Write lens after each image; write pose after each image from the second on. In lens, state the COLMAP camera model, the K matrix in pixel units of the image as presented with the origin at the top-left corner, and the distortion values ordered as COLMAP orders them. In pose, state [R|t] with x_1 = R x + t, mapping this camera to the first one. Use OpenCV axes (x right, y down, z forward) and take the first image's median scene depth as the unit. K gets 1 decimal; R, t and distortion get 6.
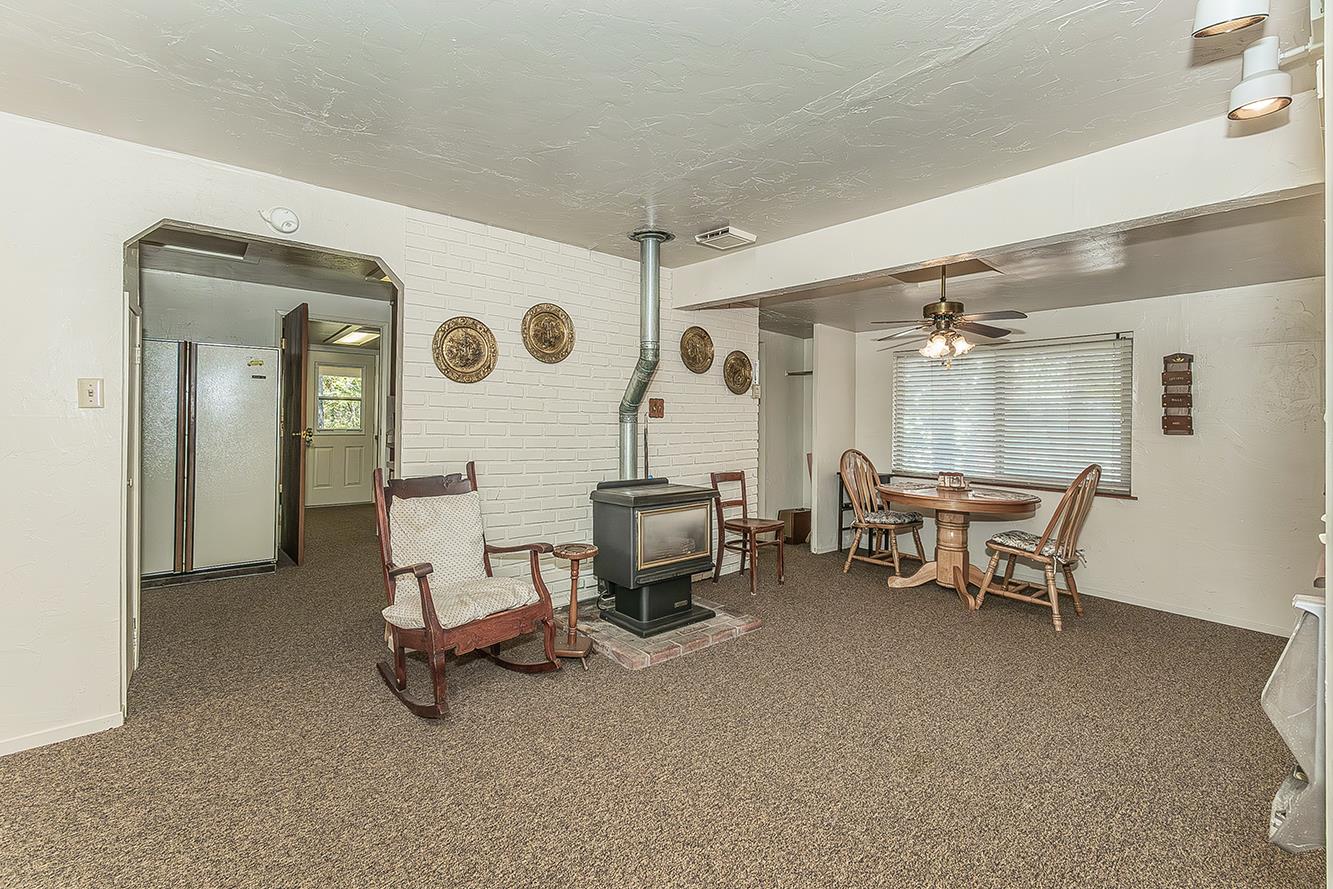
lens RADIAL K [[558.9, 0, 663.8], [0, 558.9, 415.9], [0, 0, 1]] dist [0.009575, -0.000618]
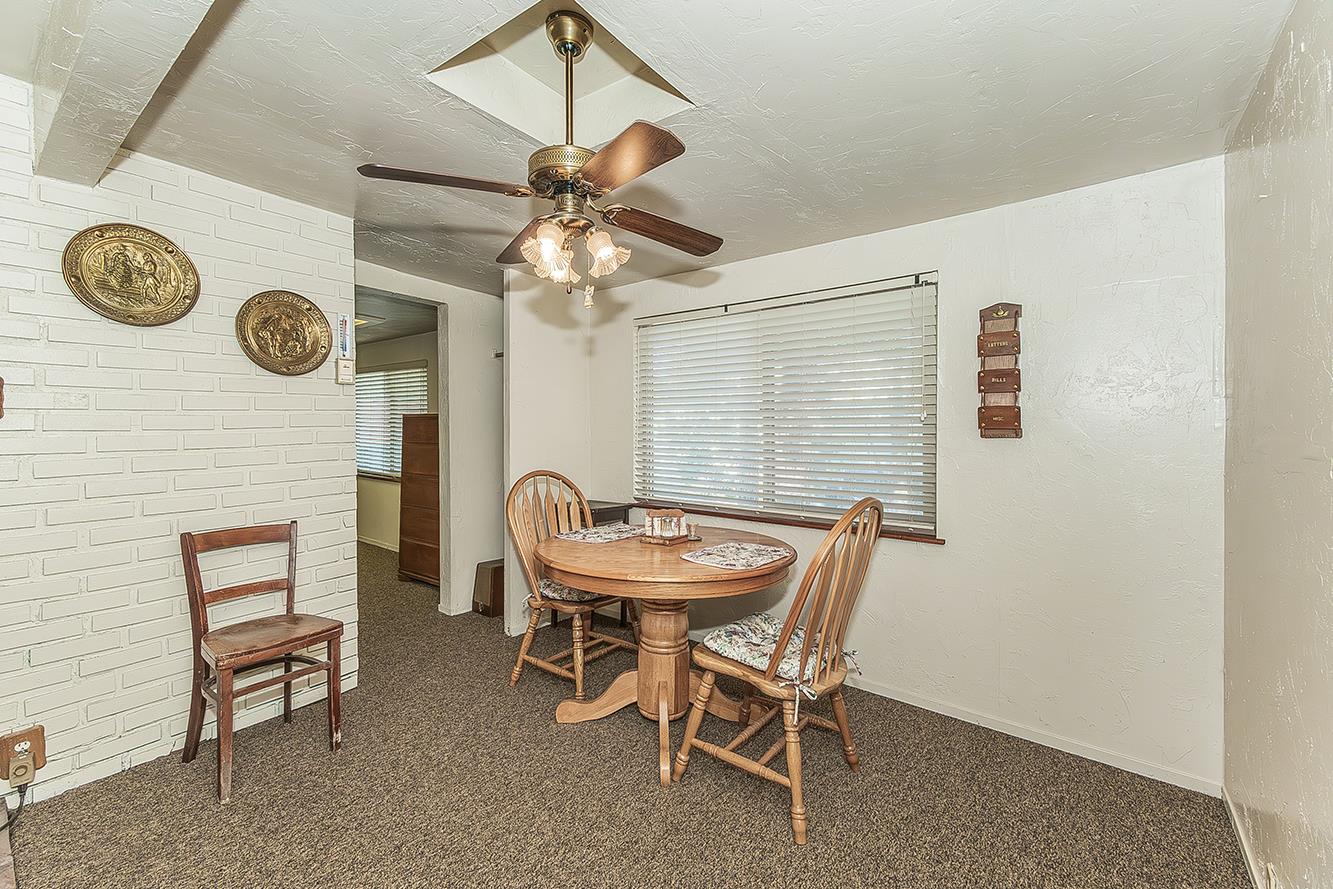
lens RADIAL K [[558.9, 0, 664.1], [0, 558.9, 430.7], [0, 0, 1]] dist [0.009575, -0.000618]
pose [[0.977824, -0.015148, 0.208882, 0.462932], [0.013004, 0.999848, 0.011636, 0.015484], [-0.209026, -0.008662, 0.977872, 0.519025]]
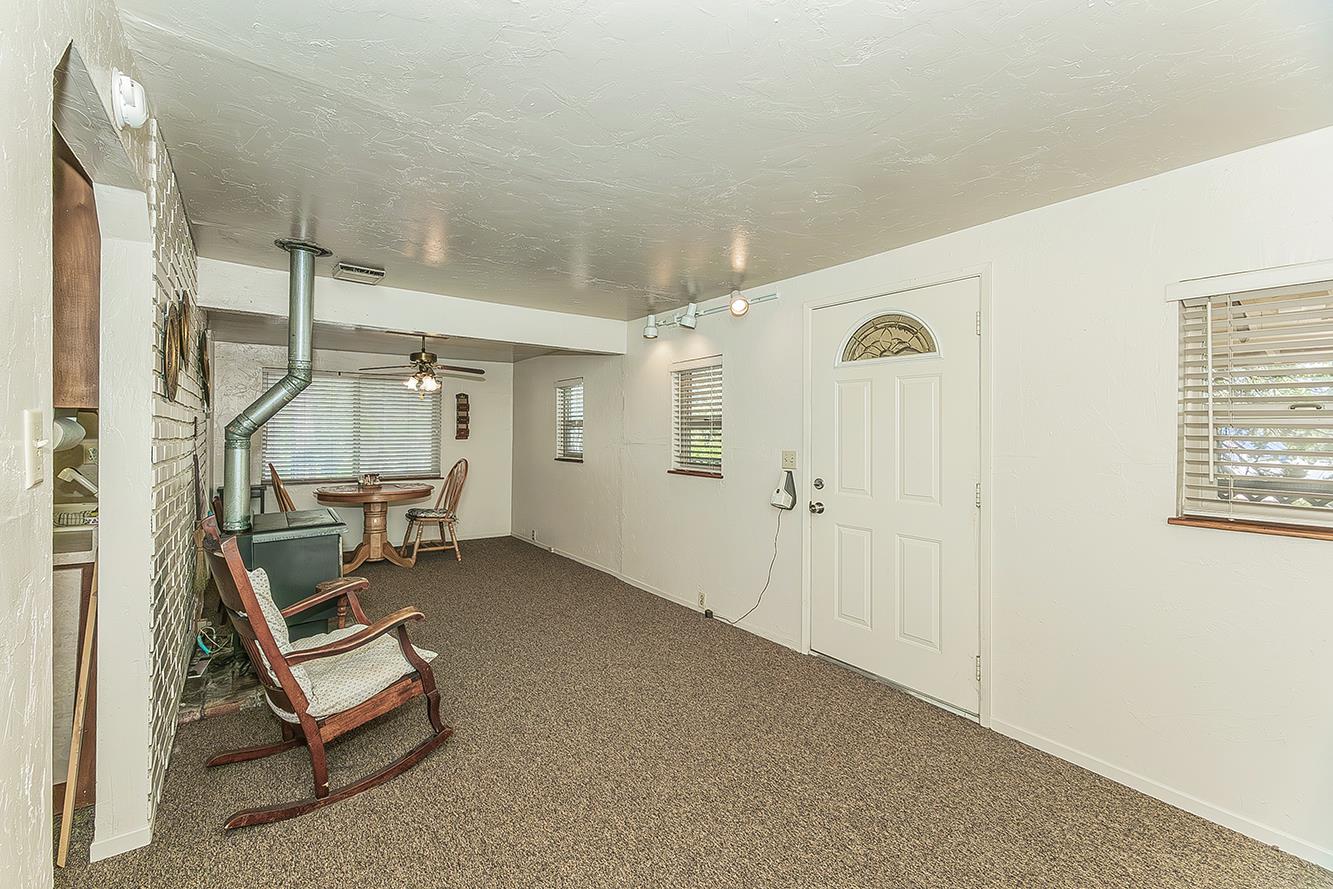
lens RADIAL K [[558.9, 0, 615.3], [0, 558.9, 430.2], [0, 0, 1]] dist [0.009575, -0.000618]
pose [[0.116598, -0.019060, 0.992996, -0.831312], [-0.013067, 0.999700, 0.020723, -0.040452], [-0.993093, -0.015392, 0.116314, 0.342973]]
